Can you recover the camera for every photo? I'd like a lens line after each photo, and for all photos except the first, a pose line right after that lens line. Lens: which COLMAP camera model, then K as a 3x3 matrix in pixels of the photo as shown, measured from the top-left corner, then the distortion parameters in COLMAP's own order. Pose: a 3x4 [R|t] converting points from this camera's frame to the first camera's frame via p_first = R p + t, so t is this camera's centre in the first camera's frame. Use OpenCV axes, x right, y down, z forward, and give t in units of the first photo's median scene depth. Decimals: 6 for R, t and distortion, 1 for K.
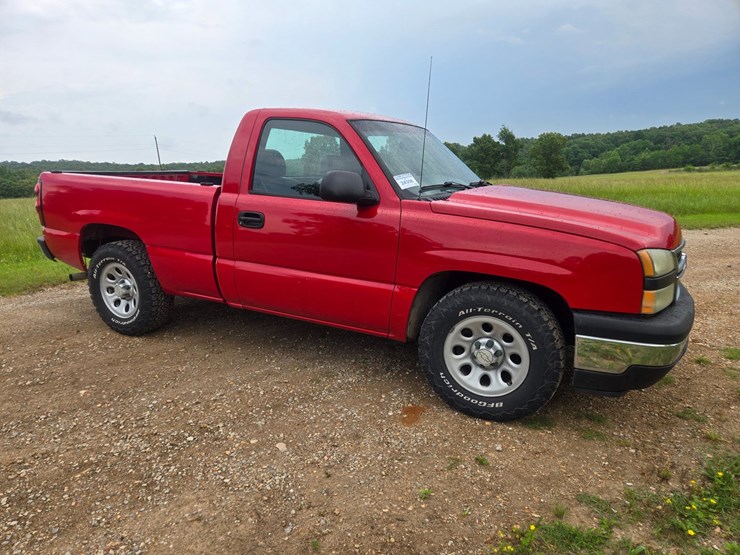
lens RADIAL K [[494.9, 0, 363.4], [0, 494.9, 278.3], [0, 0, 1]] dist [0.073779, -0.053439]
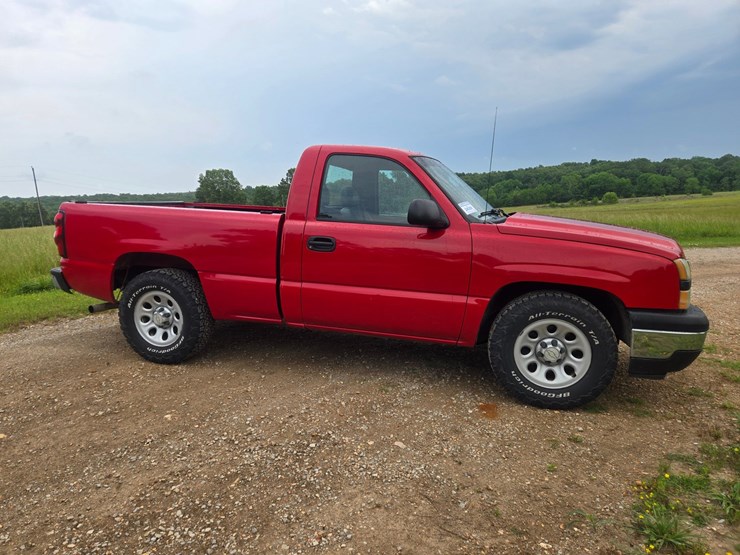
lens RADIAL K [[494.9, 0, 359.4], [0, 494.9, 268.5], [0, 0, 1]] dist [0.073779, -0.053439]
pose [[0.980329, -0.024026, 0.195904, -0.379959], [0.040823, 0.995783, -0.082161, 0.030441], [-0.193104, 0.088542, 0.977175, -0.078411]]
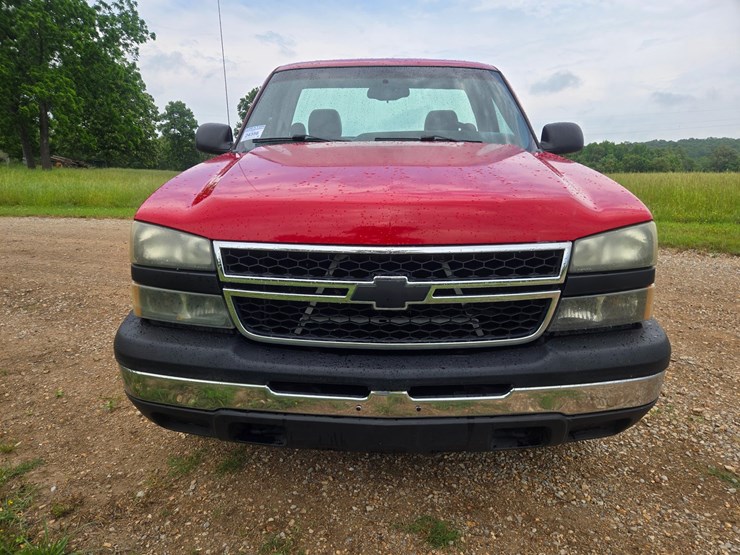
lens RADIAL K [[494.9, 0, 373.7], [0, 494.9, 280.1], [0, 0, 1]] dist [0.073779, -0.053439]
pose [[0.451778, 0.231211, -0.861648, 1.008778], [-0.193577, 0.968228, 0.158314, -0.115778], [0.870876, 0.095272, 0.482181, 0.736868]]
